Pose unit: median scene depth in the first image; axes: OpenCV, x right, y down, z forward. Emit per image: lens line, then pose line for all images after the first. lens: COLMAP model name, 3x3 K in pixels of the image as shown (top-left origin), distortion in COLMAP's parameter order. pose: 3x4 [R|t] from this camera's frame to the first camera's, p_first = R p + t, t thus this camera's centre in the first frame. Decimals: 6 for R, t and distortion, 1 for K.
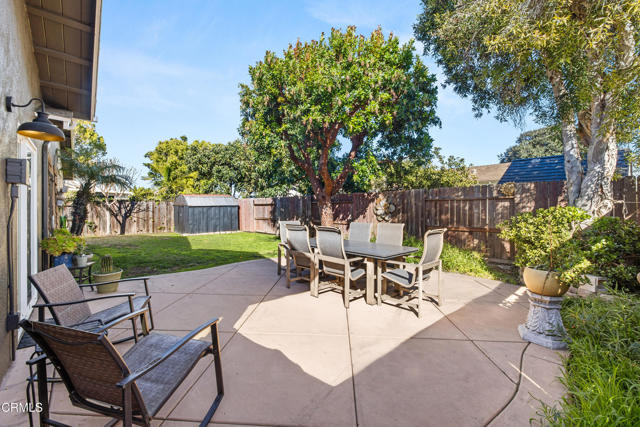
lens RADIAL K [[269.3, 0, 318.1], [0, 269.3, 210.0], [0, 0, 1]] dist [0.001923, -0.000006]
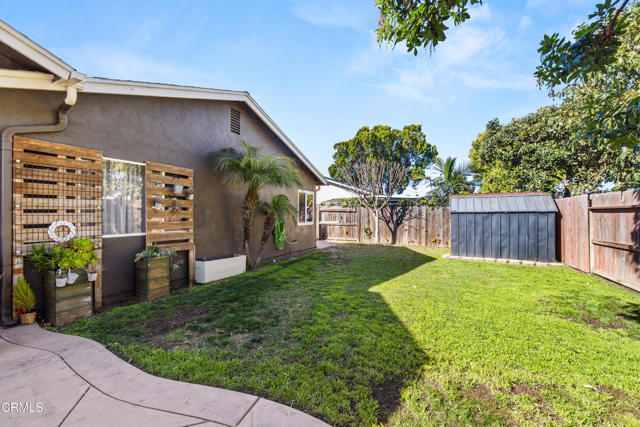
lens RADIAL K [[269.3, 0, 316.4], [0, 269.3, 213.2], [0, 0, 1]] dist [0.001923, -0.000006]
pose [[0.371515, 0.008741, -0.928386, -0.000957], [-0.019777, 0.999803, 0.001499, -0.006385], [0.928216, 0.017804, 0.371615, 0.433477]]
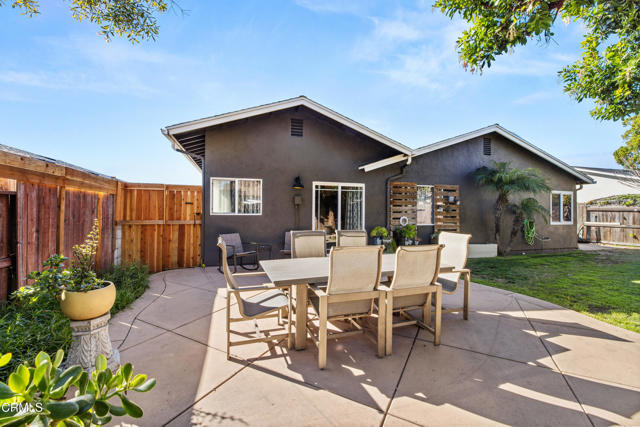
lens RADIAL K [[269.3, 0, 318.3], [0, 269.3, 210.2], [0, 0, 1]] dist [0.001923, -0.000006]
pose [[-0.414986, -0.004702, -0.909816, 0.249616], [-0.010750, 0.999942, -0.000264, -0.005191], [0.909764, 0.009671, -0.415013, 0.378785]]
